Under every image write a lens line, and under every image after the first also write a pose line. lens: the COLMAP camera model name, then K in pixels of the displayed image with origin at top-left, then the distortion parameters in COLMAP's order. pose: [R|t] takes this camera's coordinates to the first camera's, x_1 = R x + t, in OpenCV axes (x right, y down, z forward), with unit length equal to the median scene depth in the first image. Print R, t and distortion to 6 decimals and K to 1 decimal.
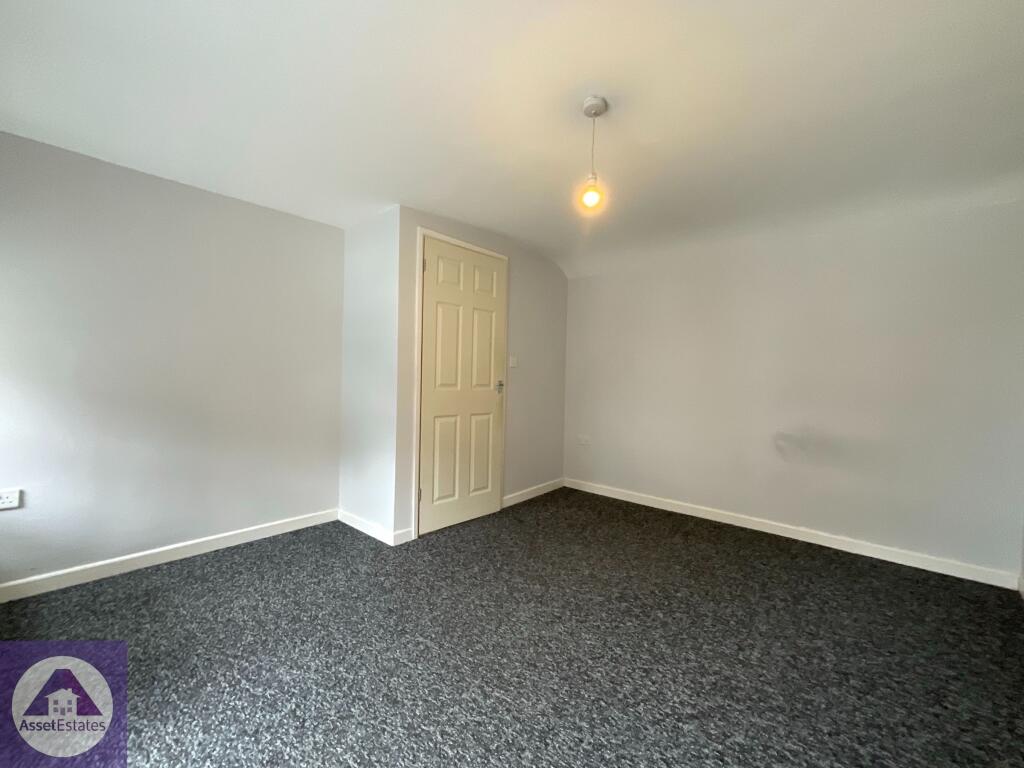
lens RADIAL K [[415.1, 0, 511.1], [0, 415.1, 385.7], [0, 0, 1]] dist [-0.000397, 0.000646]
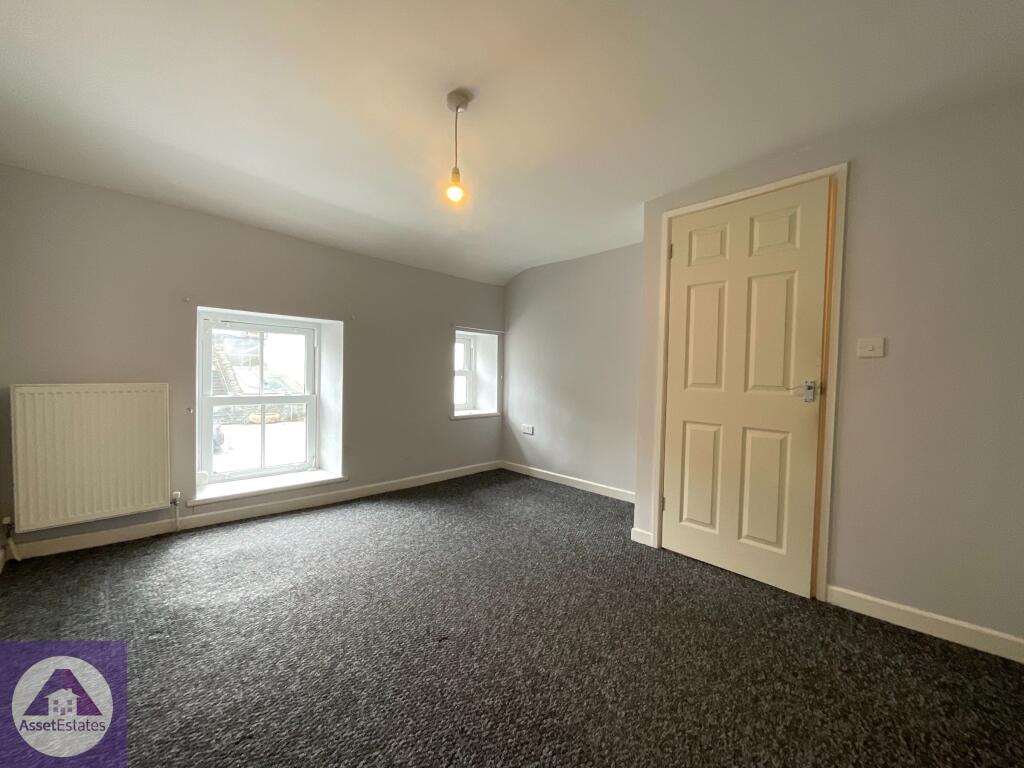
lens RADIAL K [[415.1, 0, 511.0], [0, 415.1, 385.1], [0, 0, 1]] dist [-0.000397, 0.000646]
pose [[-0.070050, 0.009359, -0.997500, 0.874304], [-0.040773, 0.999093, 0.012237, 0.006095], [0.996710, 0.041528, -0.069605, 0.882610]]
